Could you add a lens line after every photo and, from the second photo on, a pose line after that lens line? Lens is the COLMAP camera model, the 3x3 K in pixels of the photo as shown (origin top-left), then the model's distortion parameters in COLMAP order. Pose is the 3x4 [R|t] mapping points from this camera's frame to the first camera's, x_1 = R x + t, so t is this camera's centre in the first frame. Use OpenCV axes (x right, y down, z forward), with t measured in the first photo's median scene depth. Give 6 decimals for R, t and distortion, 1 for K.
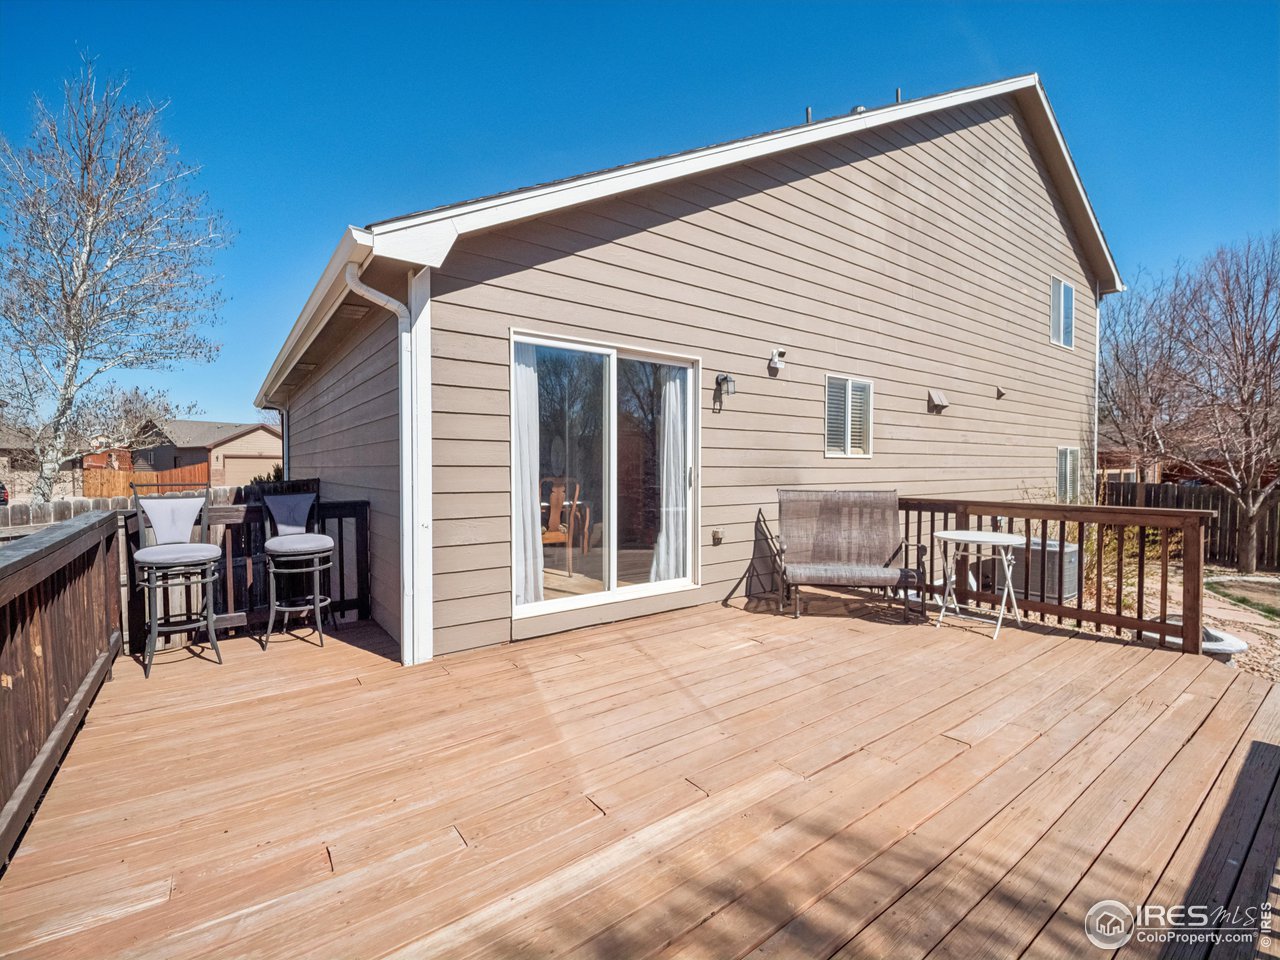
lens RADIAL K [[650.9, 0, 648.0], [0, 650.9, 481.0], [0, 0, 1]] dist [0.000336, 0.000578]
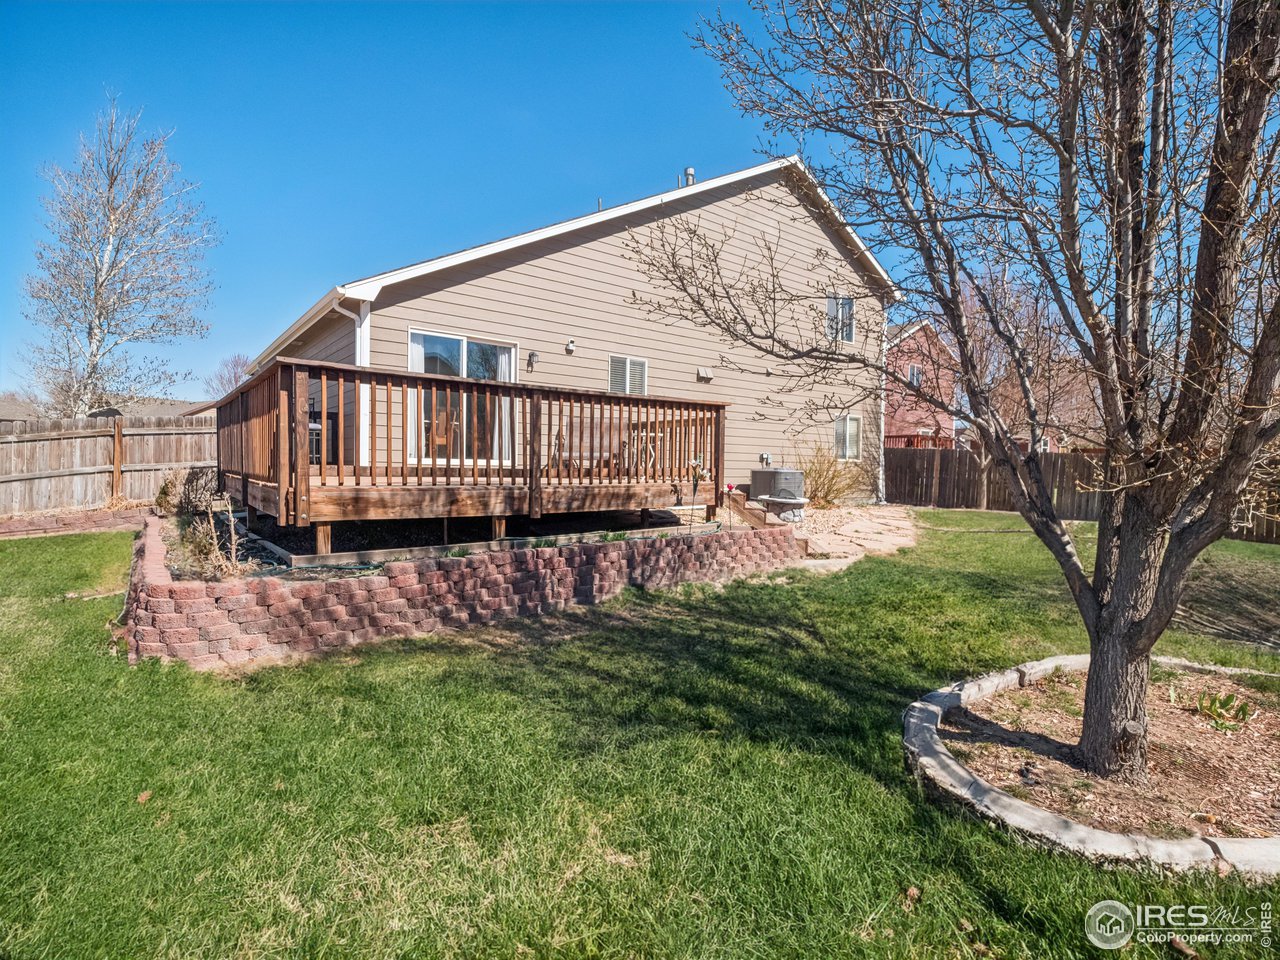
lens RADIAL K [[650.9, 0, 648.0], [0, 650.9, 481.0], [0, 0, 1]] dist [0.000336, 0.000578]
pose [[0.997644, 0.008556, 0.068067, 0.329699], [-0.009811, 0.999788, 0.018125, 0.173646], [-0.067898, -0.018750, 0.997516, -0.913891]]
